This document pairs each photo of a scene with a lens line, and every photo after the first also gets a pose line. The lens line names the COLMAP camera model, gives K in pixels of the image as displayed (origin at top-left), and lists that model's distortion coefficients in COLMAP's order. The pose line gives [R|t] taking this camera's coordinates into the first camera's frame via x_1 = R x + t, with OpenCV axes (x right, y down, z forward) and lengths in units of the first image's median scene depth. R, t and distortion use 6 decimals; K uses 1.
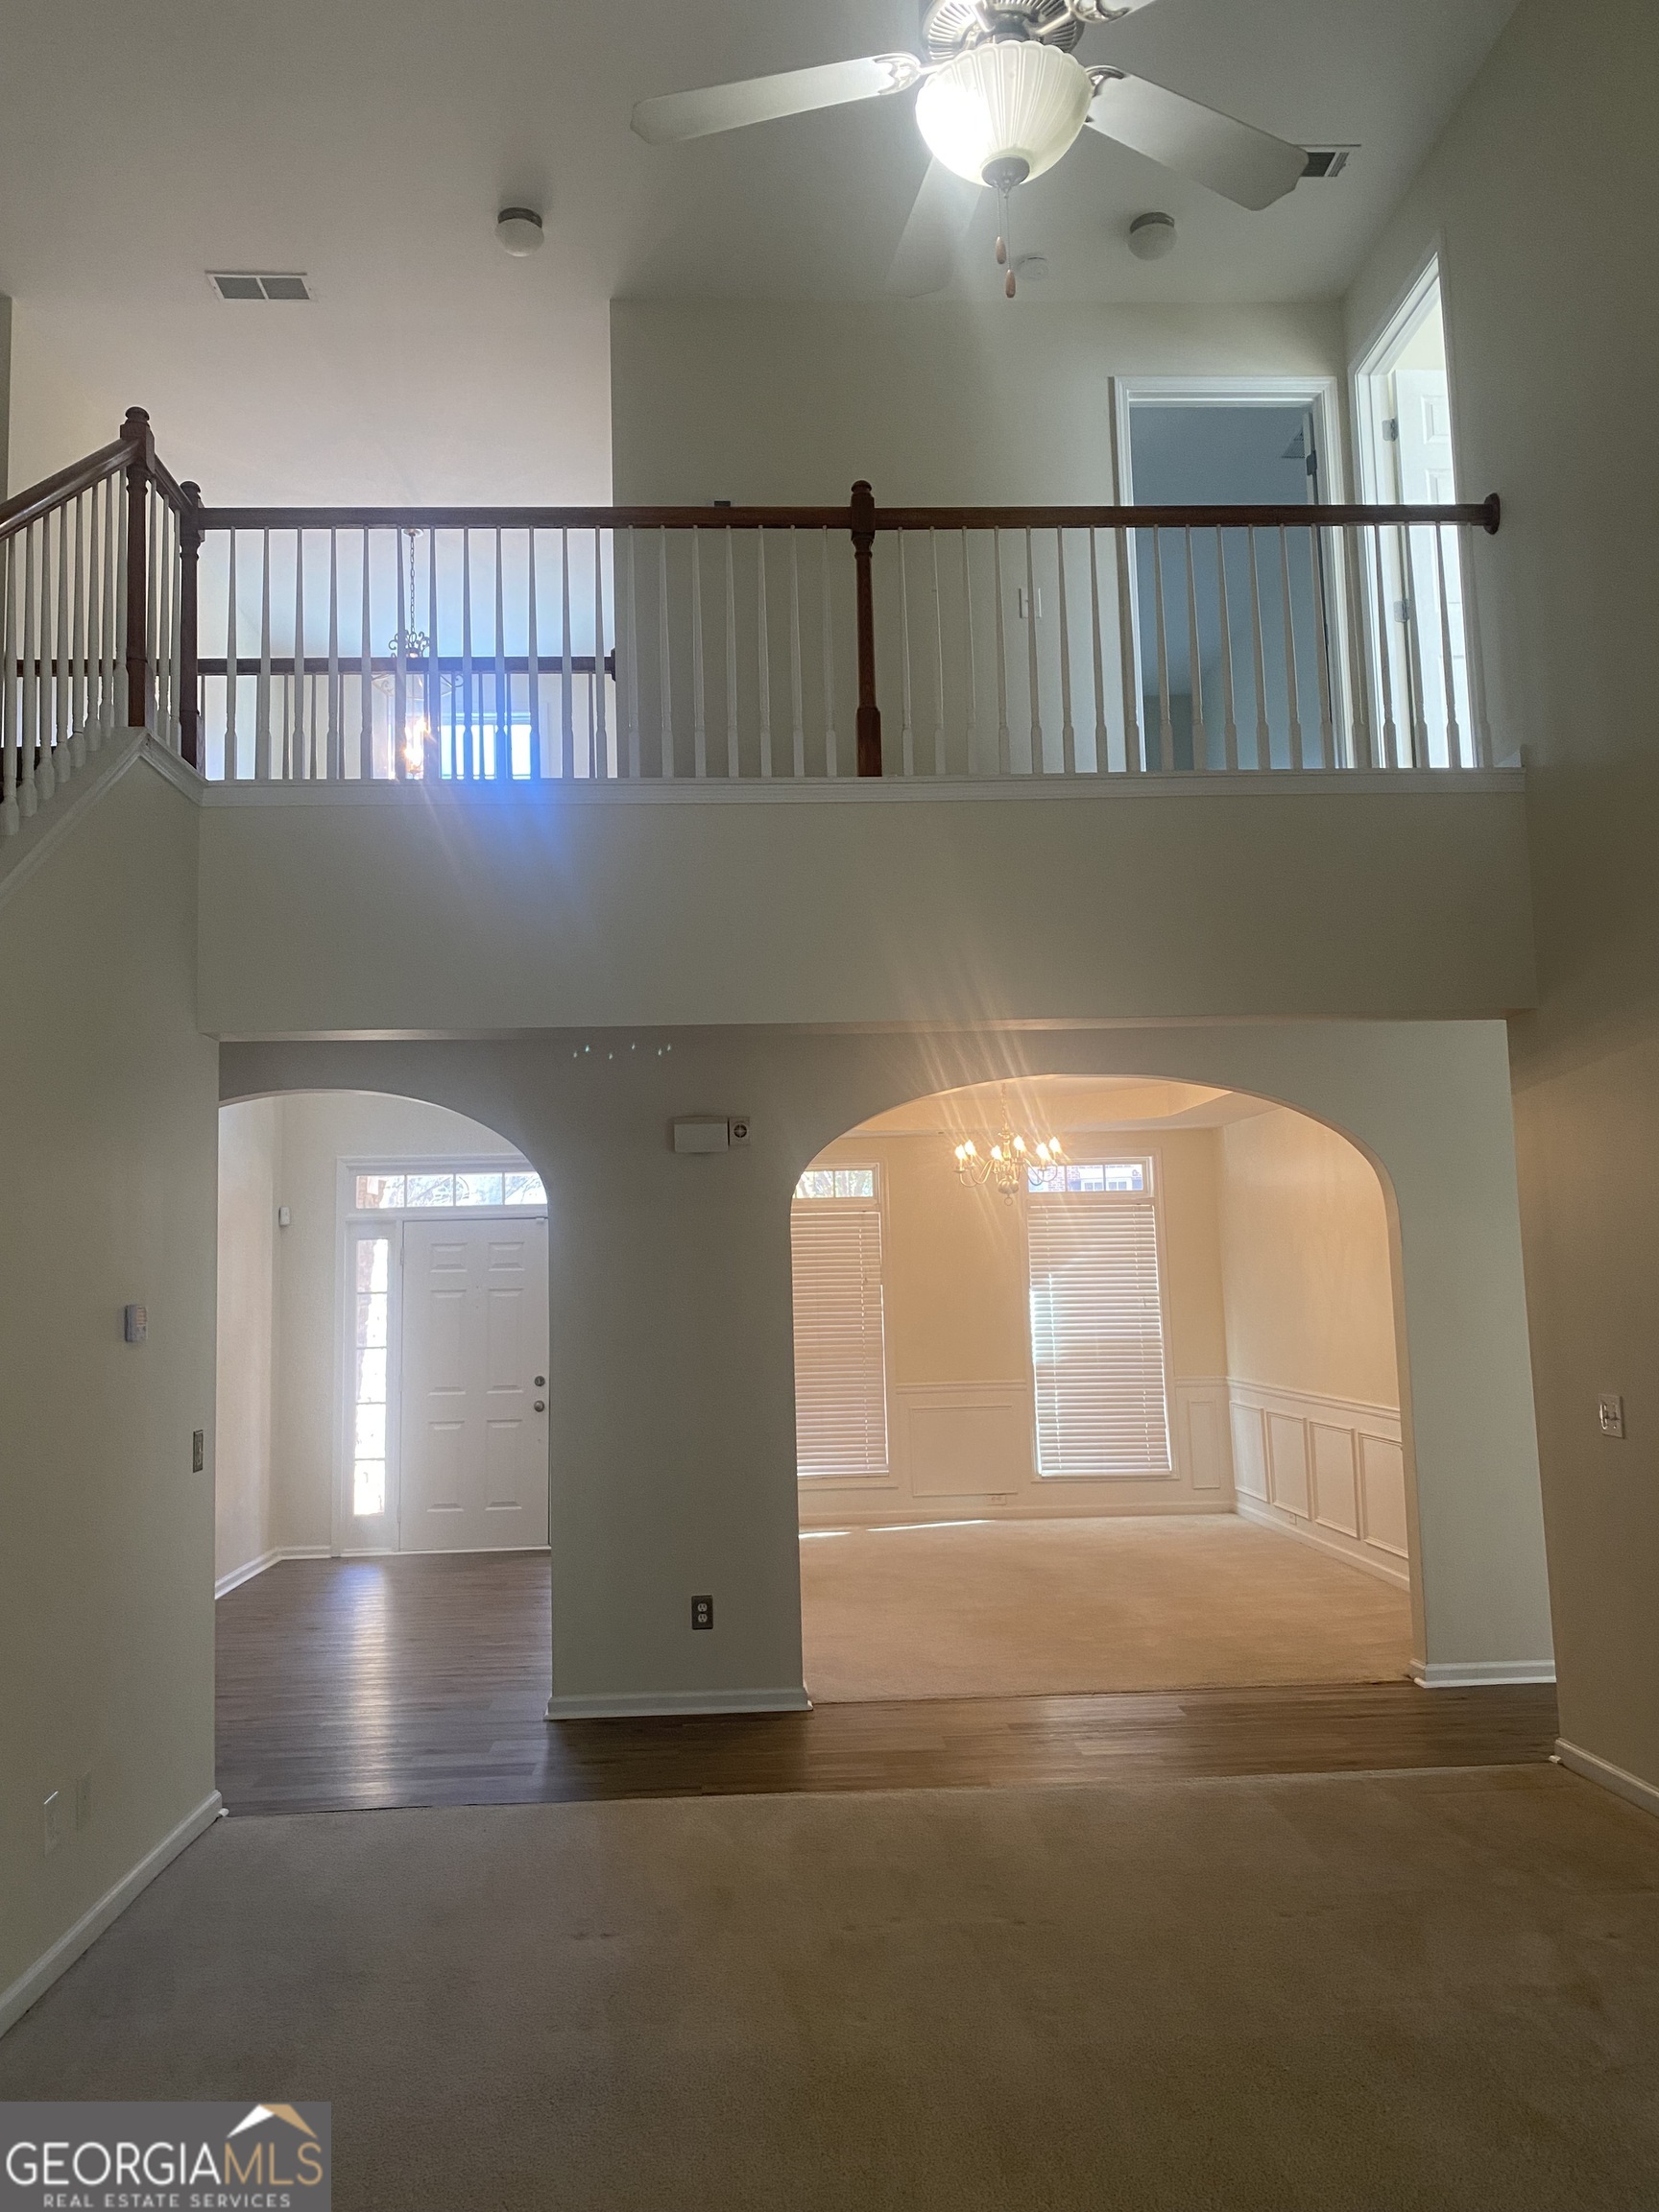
lens RADIAL K [[1666.0, 0, 803.9], [0, 1666.0, 1094.5], [0, 0, 1]] dist [0.002678, -0.015925]
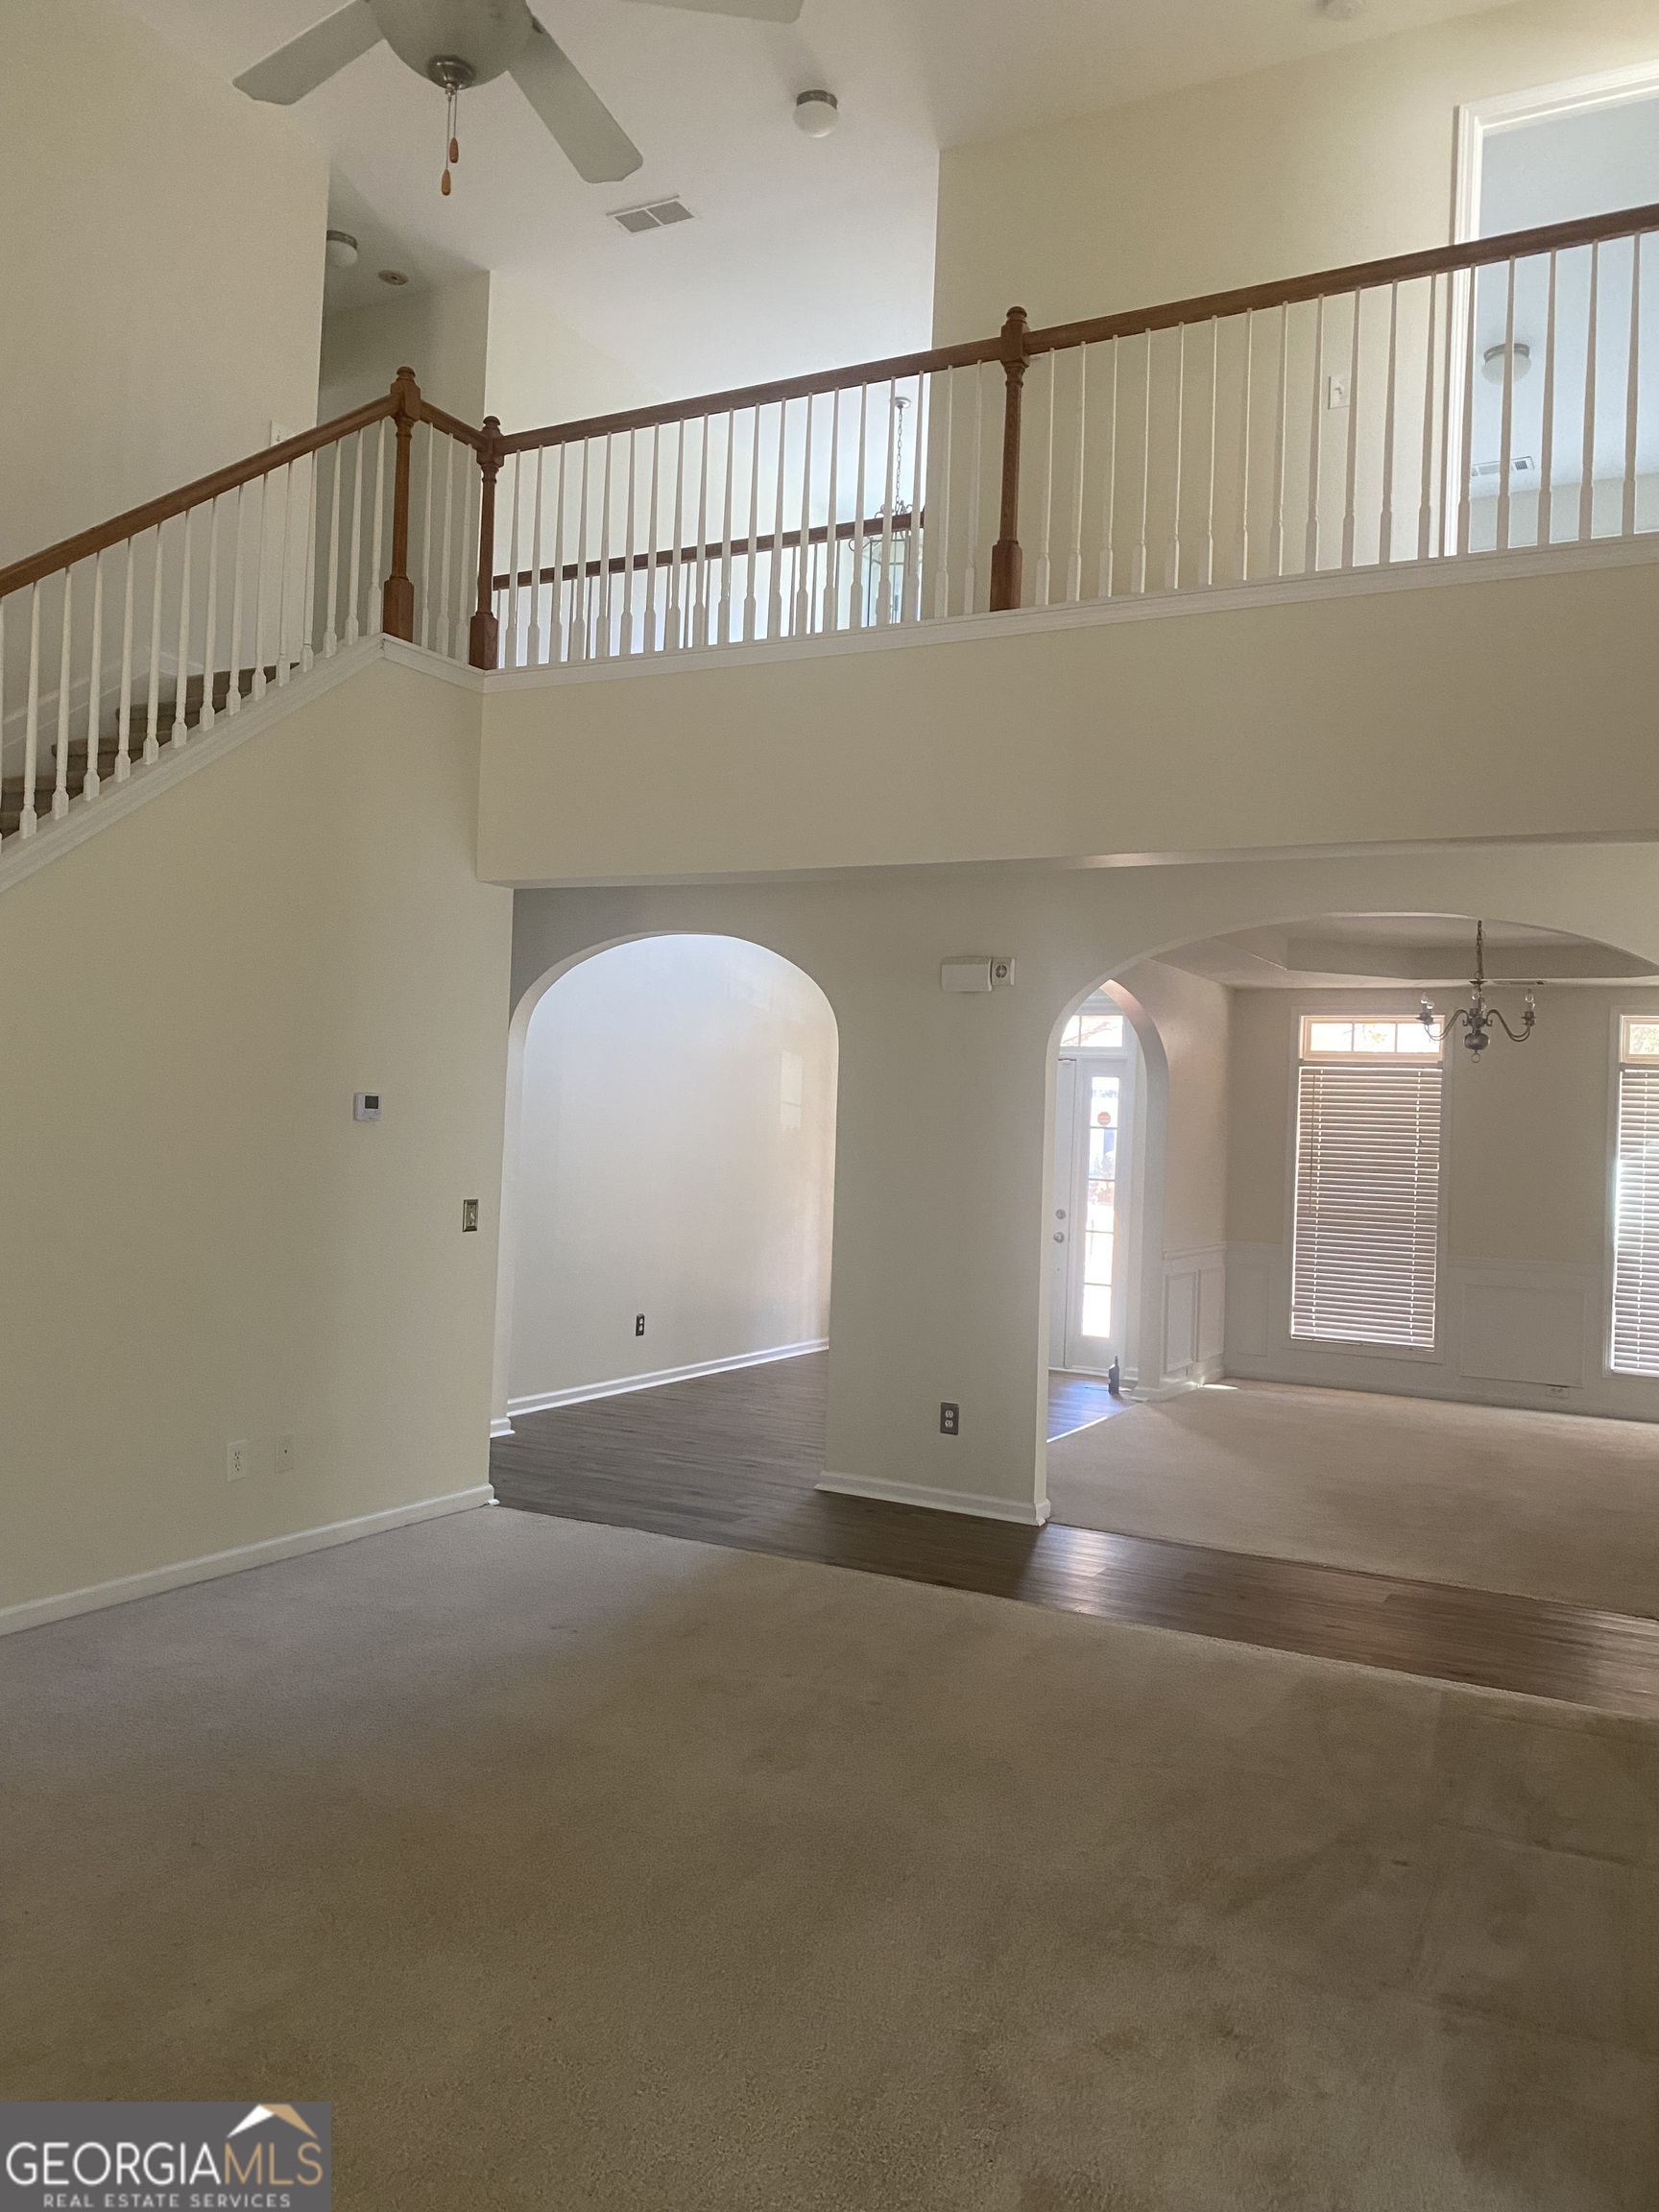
lens RADIAL K [[1666.0, 0, 822.5], [0, 1666.0, 1079.5], [0, 0, 1]] dist [0.002678, -0.015925]
pose [[0.855388, 0.047556, -0.515801, 0.494168], [-0.006137, 0.996637, 0.081711, 0.008397], [0.517952, -0.066729, 0.852803, 0.072455]]
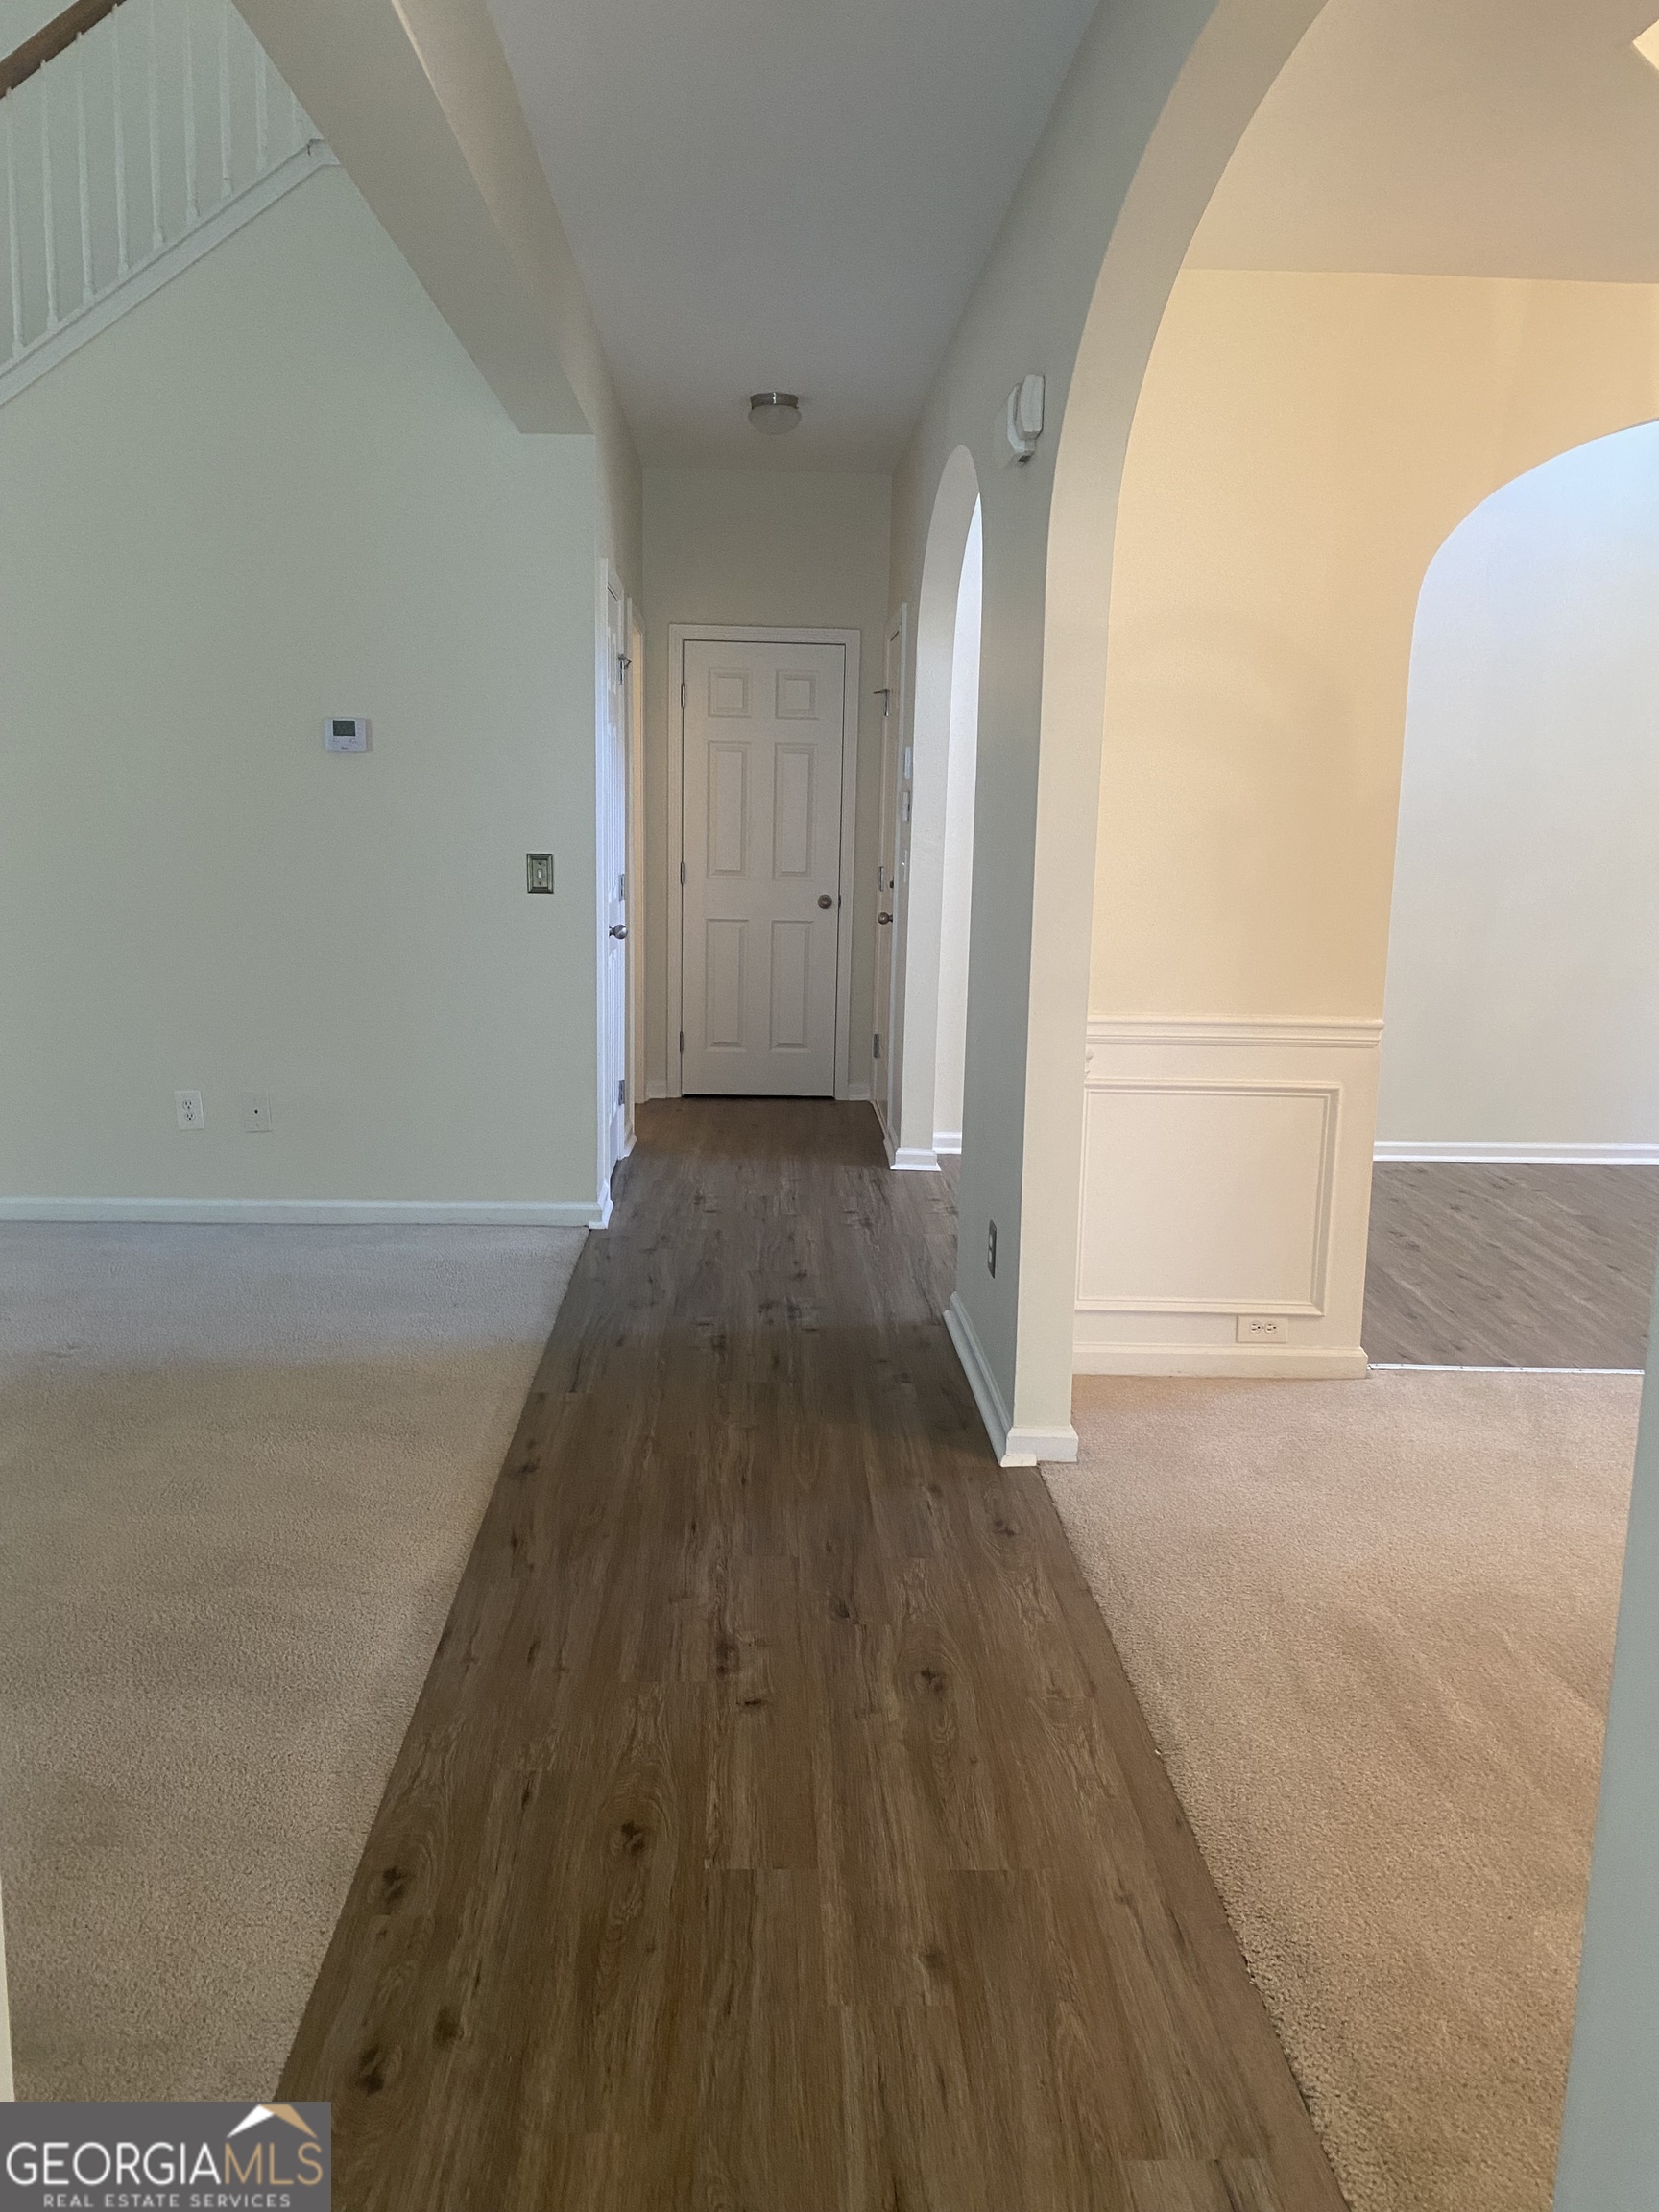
lens RADIAL K [[1666.0, 0, 852.8], [0, 1666.0, 1101.1], [0, 0, 1]] dist [0.002678, -0.015925]
pose [[0.018753, 0.216574, -0.976086, 0.642427], [0.082592, 0.972586, 0.217384, 0.142186], [0.996407, -0.084694, 0.000352, 1.152264]]
